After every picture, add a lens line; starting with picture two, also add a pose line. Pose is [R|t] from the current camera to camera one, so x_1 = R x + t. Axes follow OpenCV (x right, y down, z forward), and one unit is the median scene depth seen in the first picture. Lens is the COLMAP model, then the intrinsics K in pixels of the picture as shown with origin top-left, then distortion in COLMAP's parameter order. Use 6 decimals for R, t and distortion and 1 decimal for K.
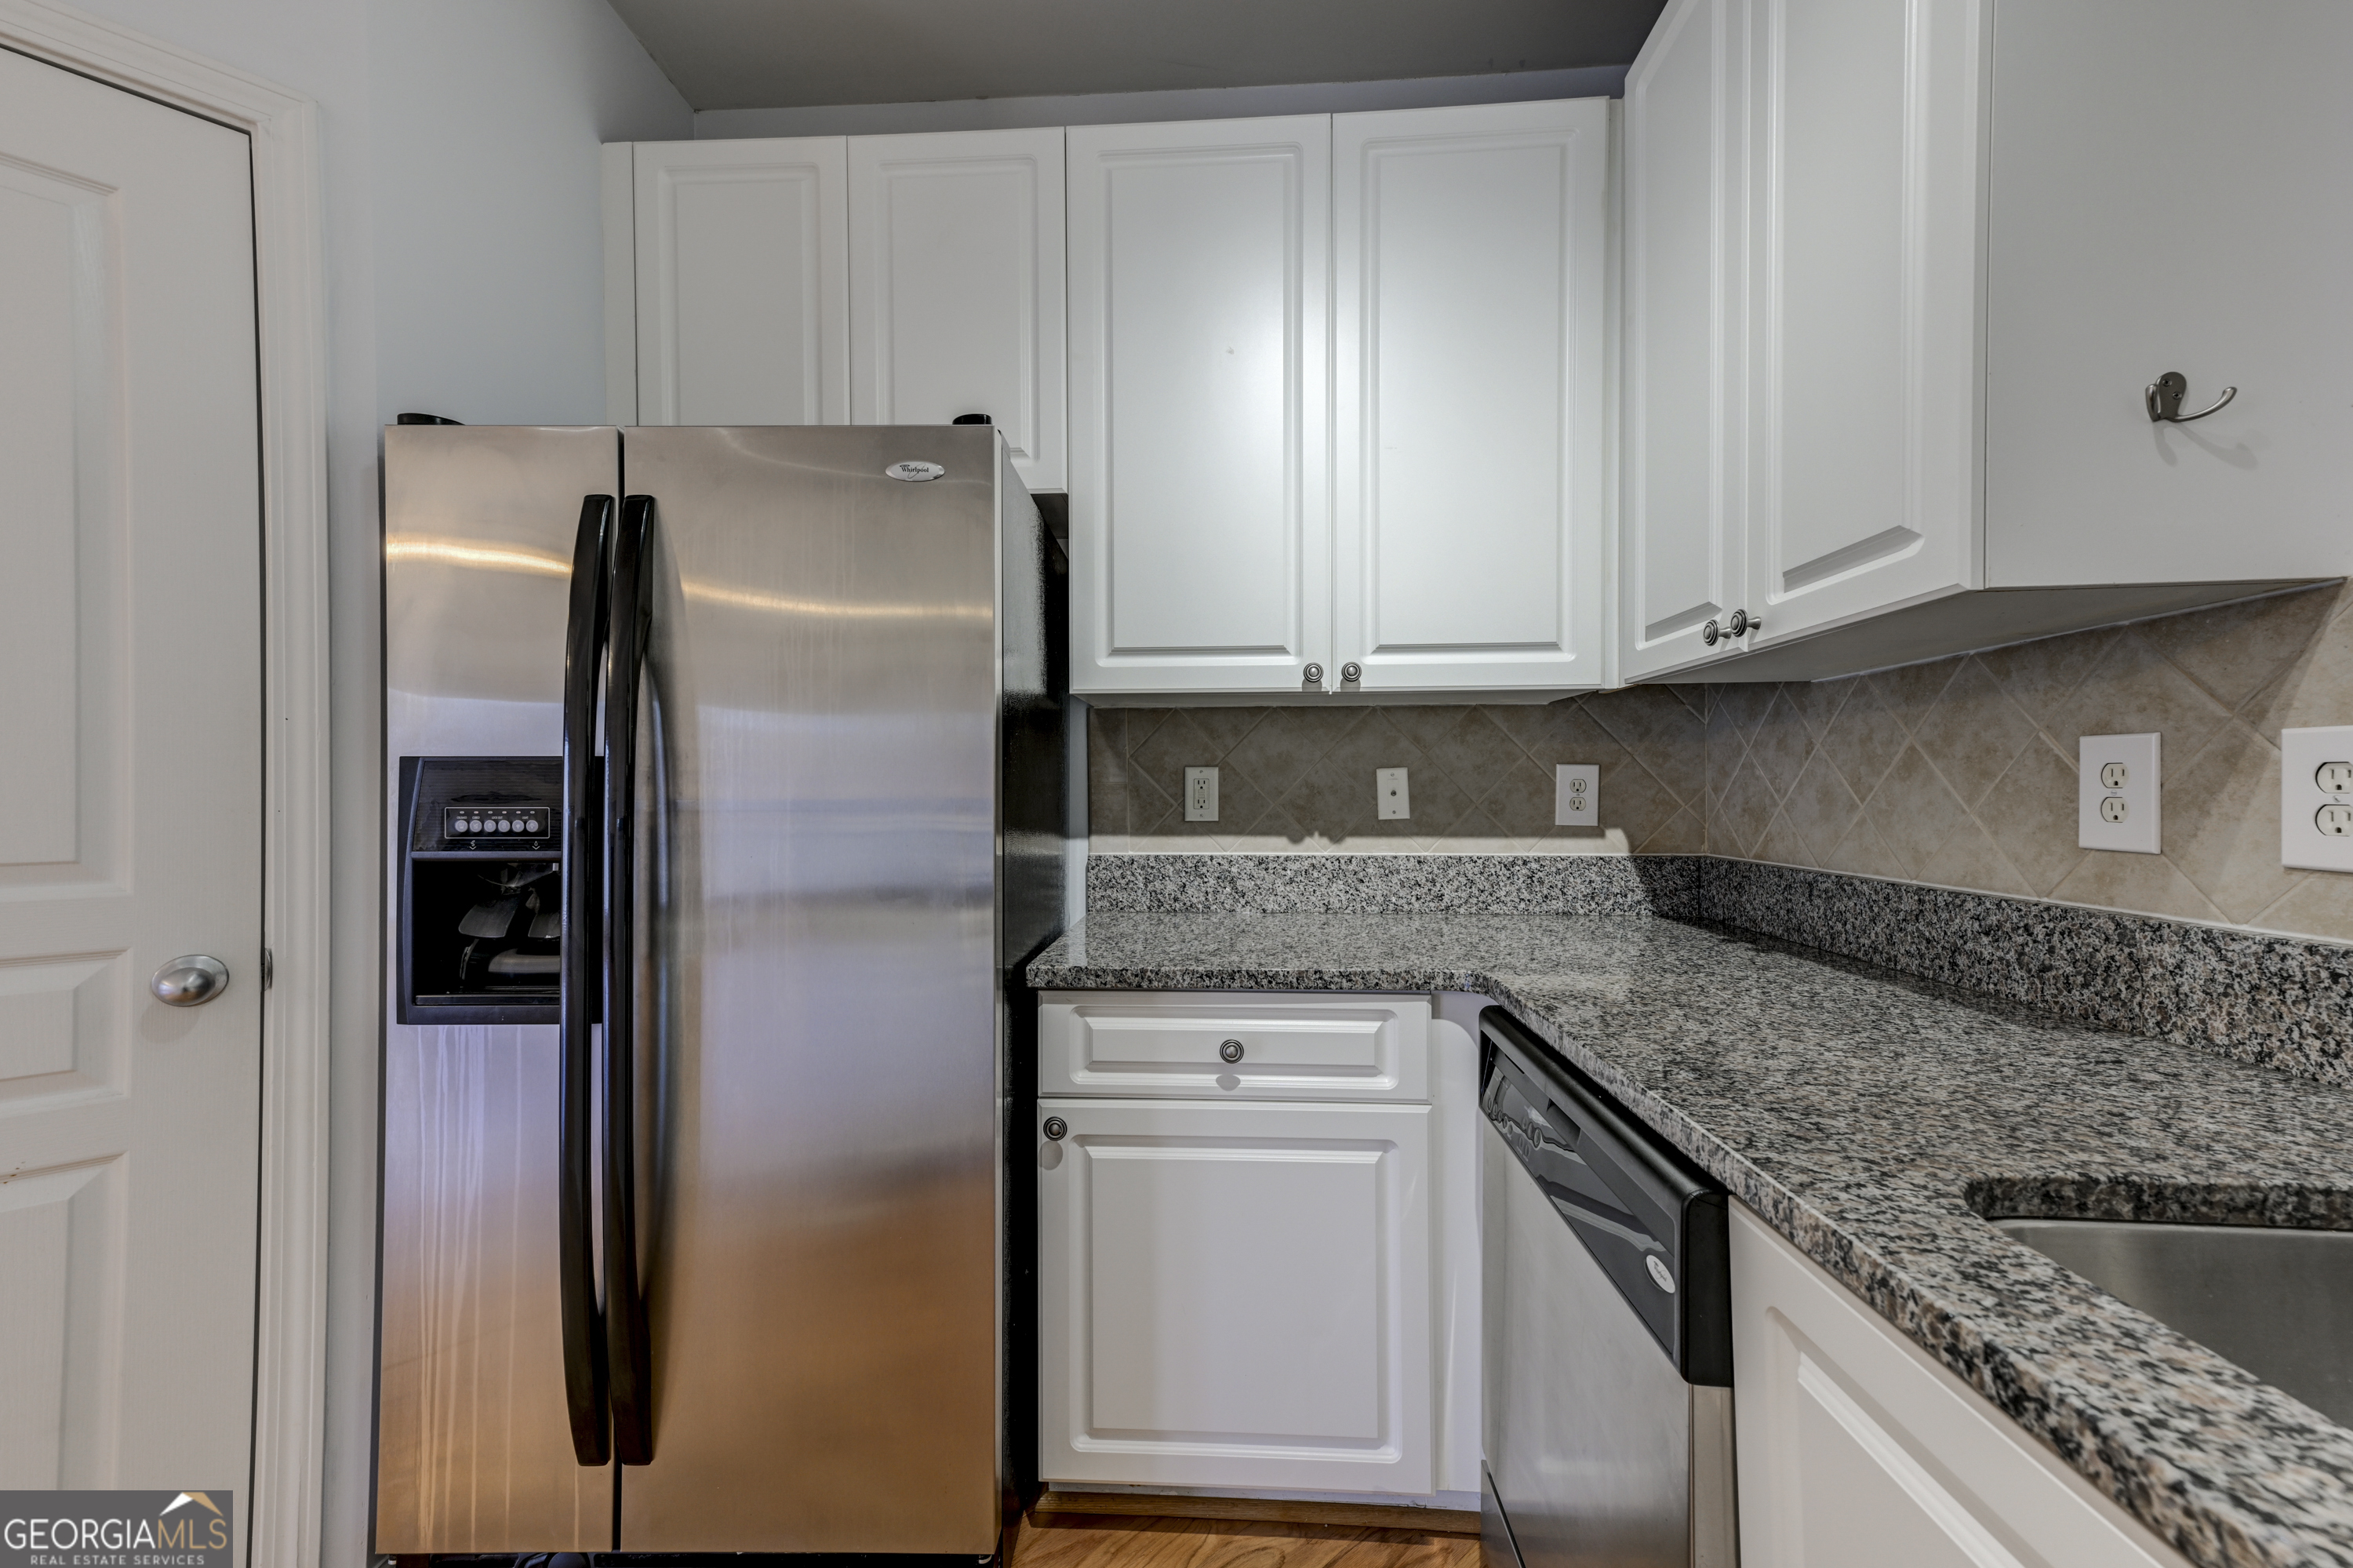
lens RADIAL K [[918.2, 0, 1172.7], [0, 918.2, 789.3], [0, 0, 1]] dist [0.026924, 0.000153]
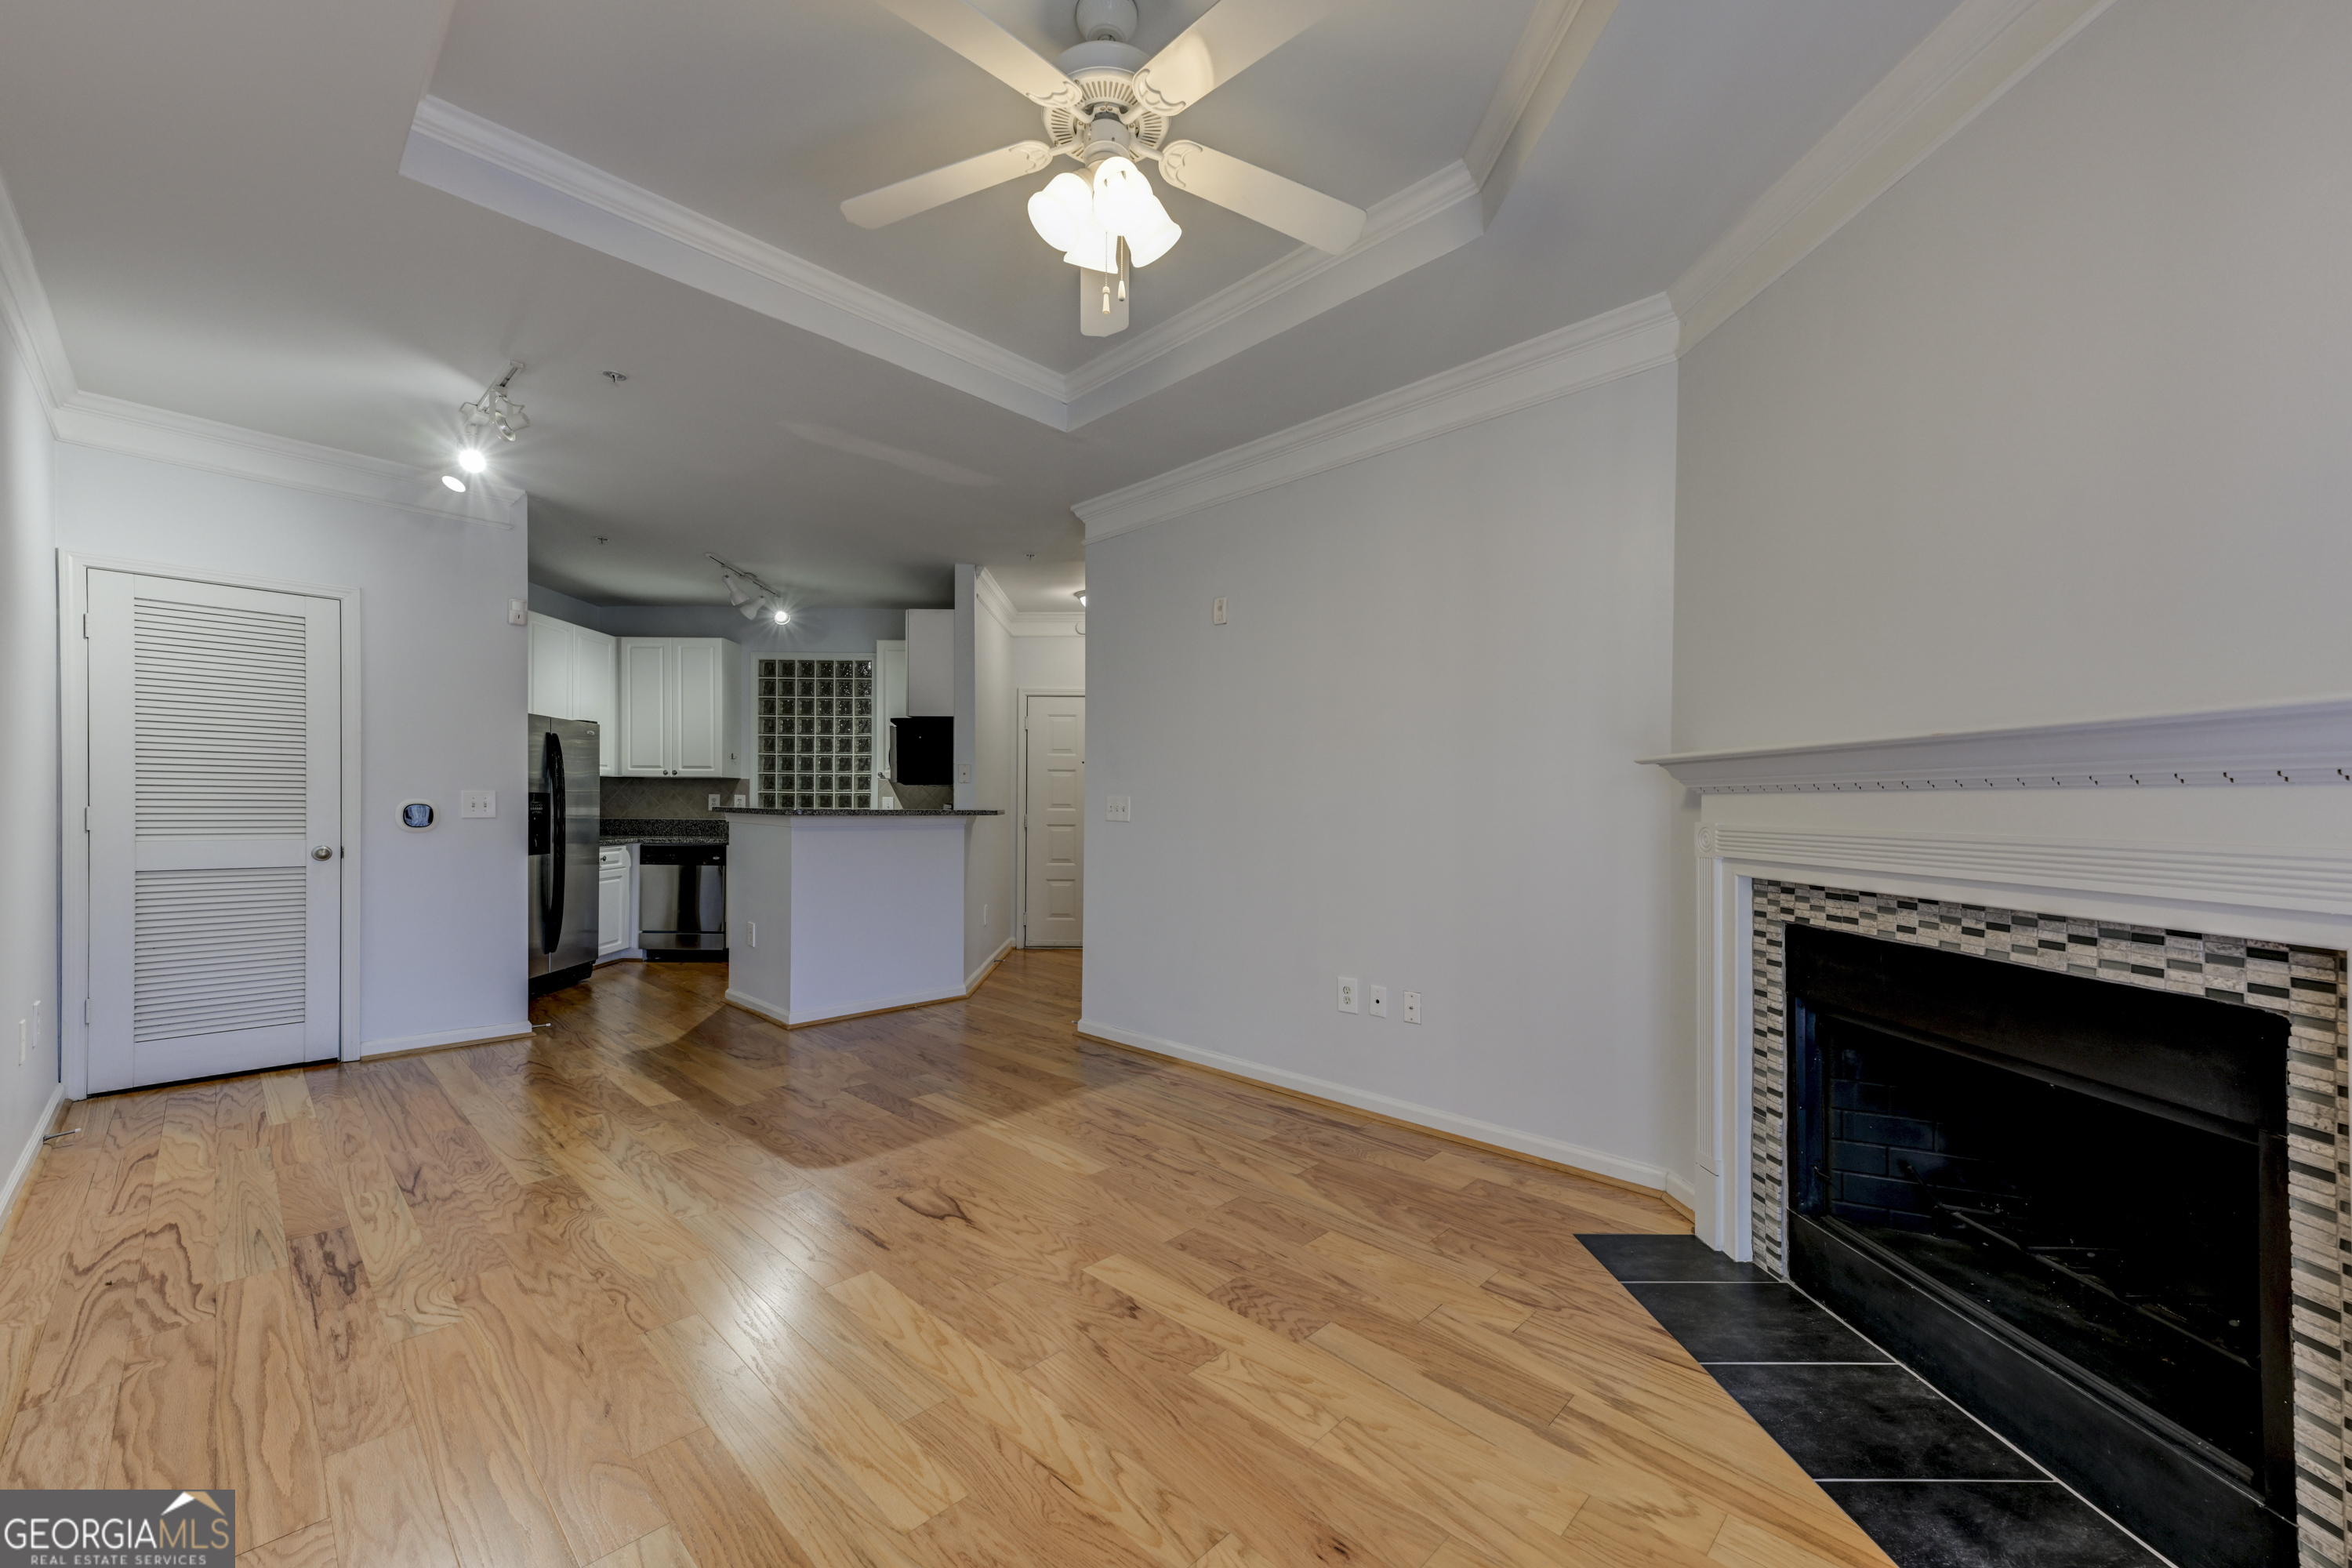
lens RADIAL K [[946.0, 0, 1169.2], [0, 946.0, 811.7], [0, 0, 1]] dist [0.028946, 0.000313]
pose [[-0.064350, -0.007121, 0.997902, -6.460461], [-0.010829, 0.999921, 0.006437, -0.010463], [-0.997869, -0.010392, -0.064422, -1.977586]]
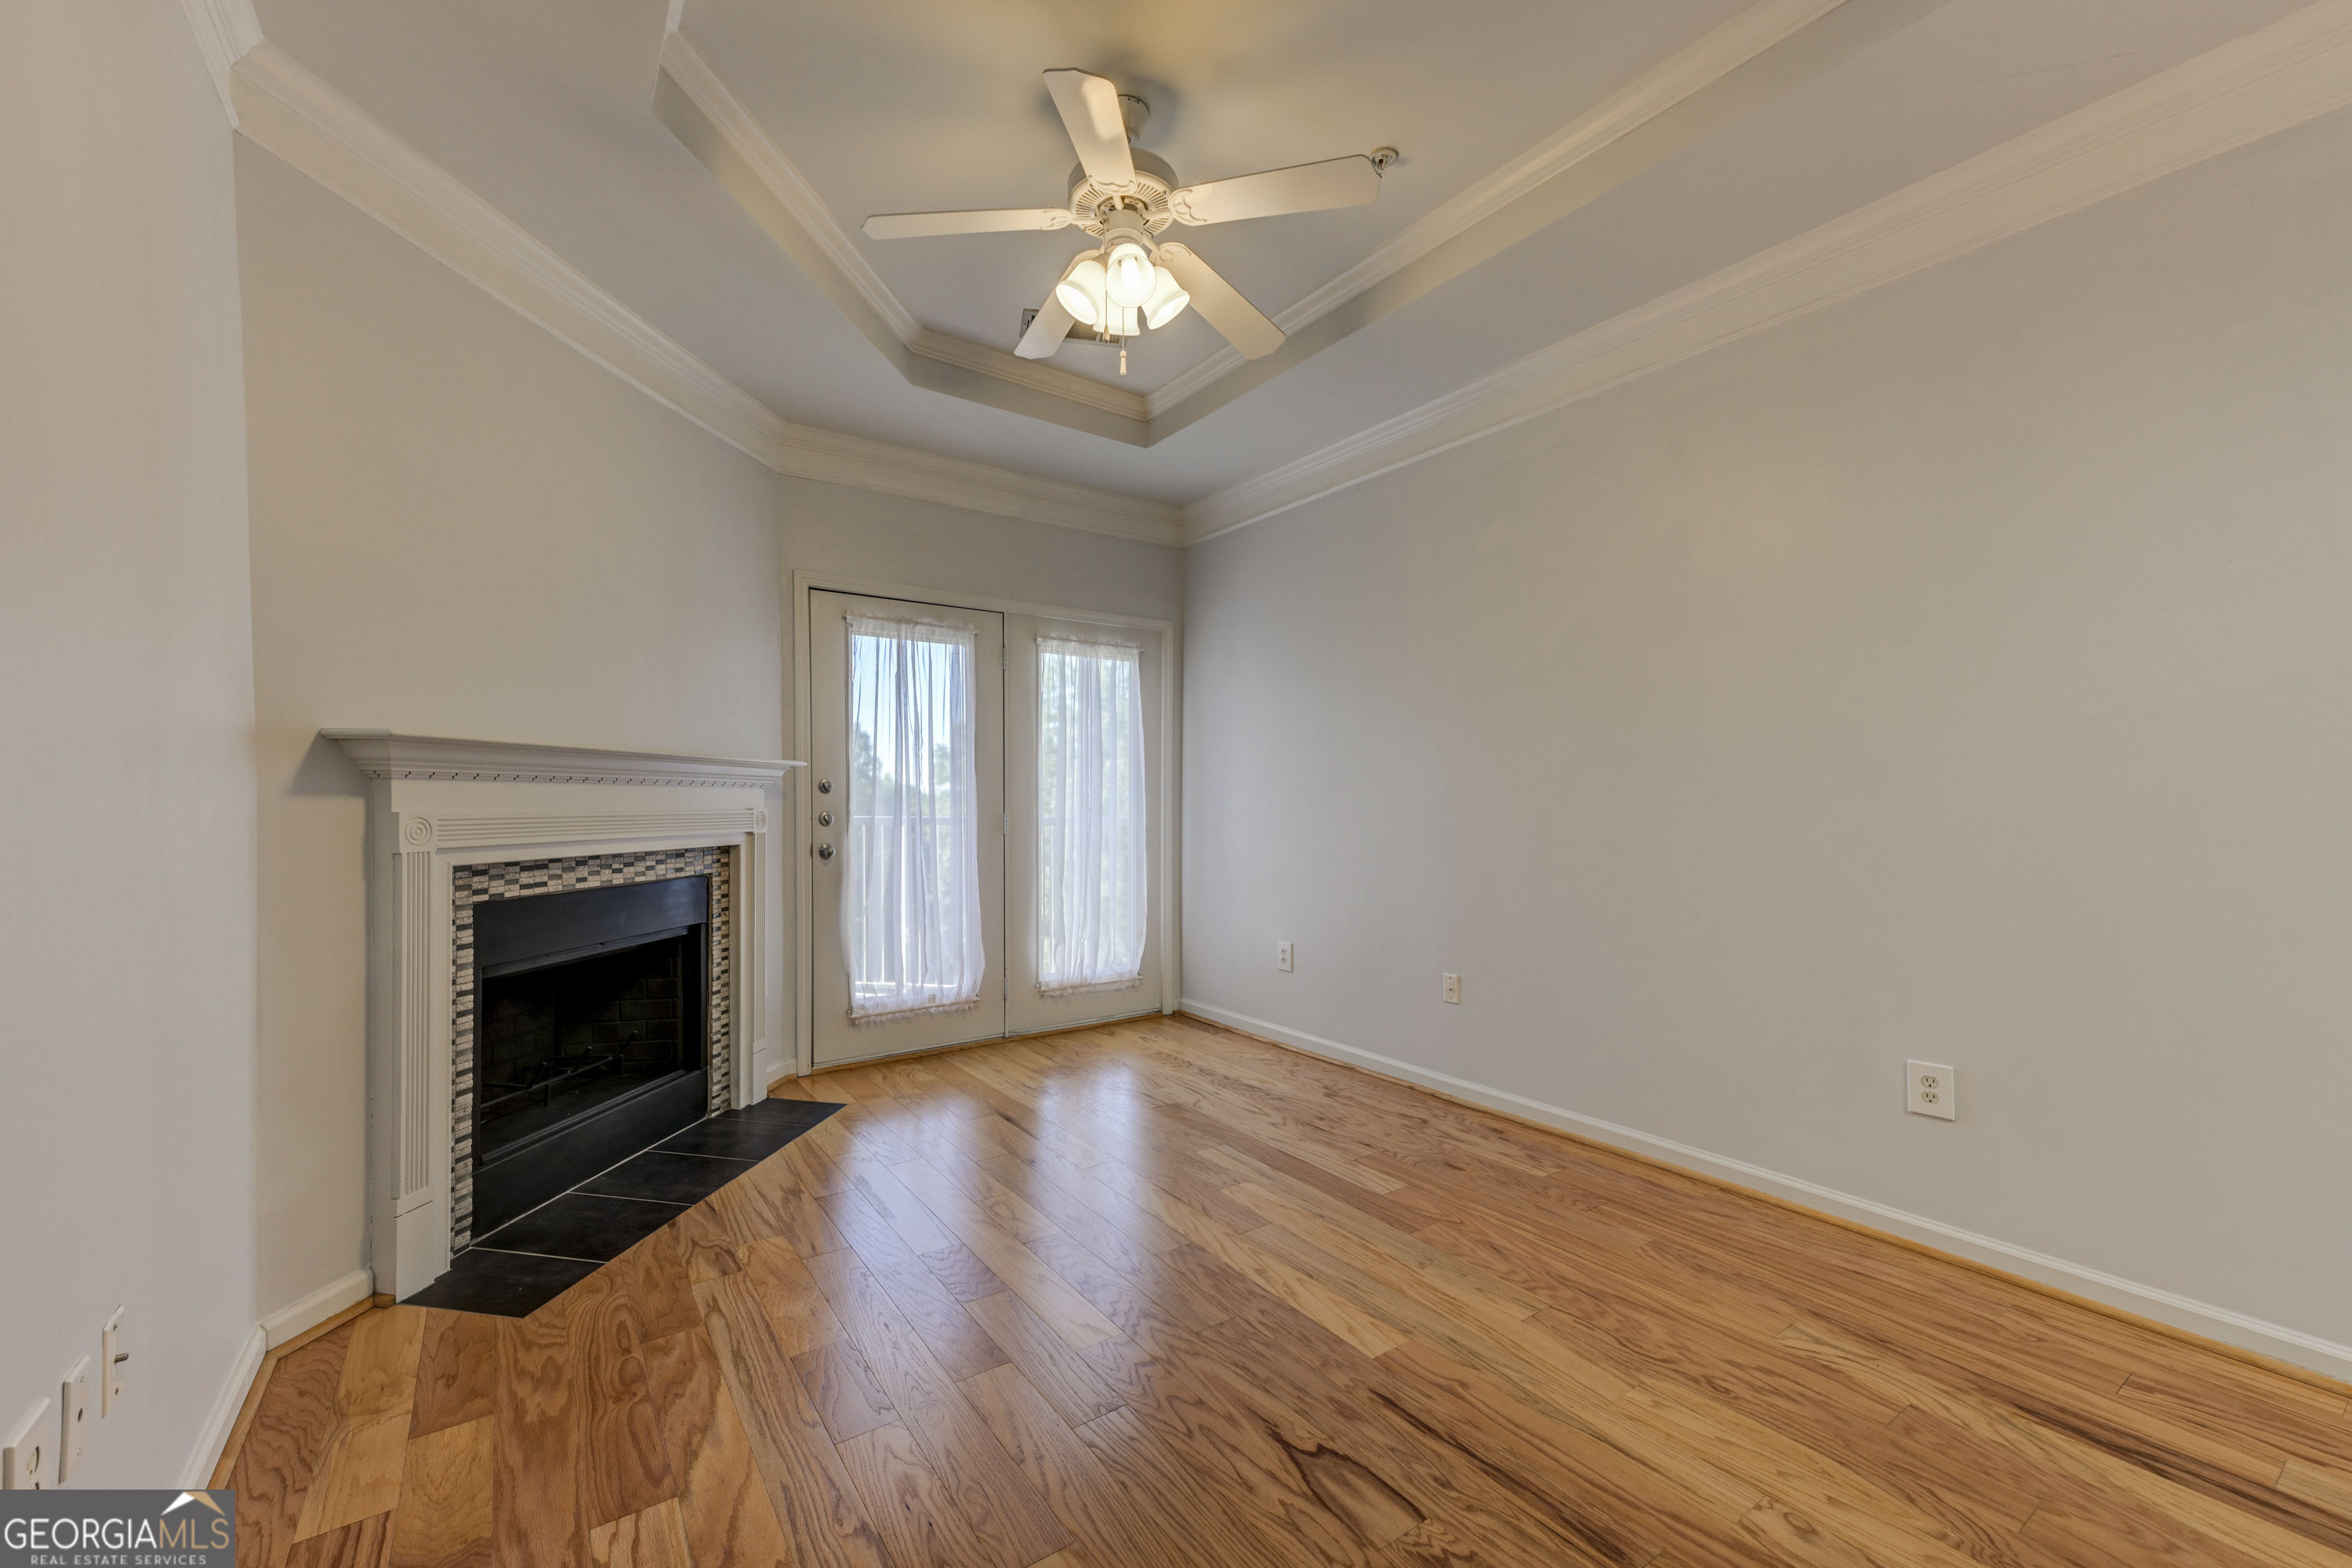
lens RADIAL K [[932.2, 0, 1145.6], [0, 932.2, 818.7], [0, 0, 1]] dist [0.026398, 0.000141]
pose [[-0.123546, 0.020656, -0.992124, -2.051950], [0.006035, 0.999780, 0.020063, 0.001467], [0.992321, -0.003508, -0.123643, -1.620087]]
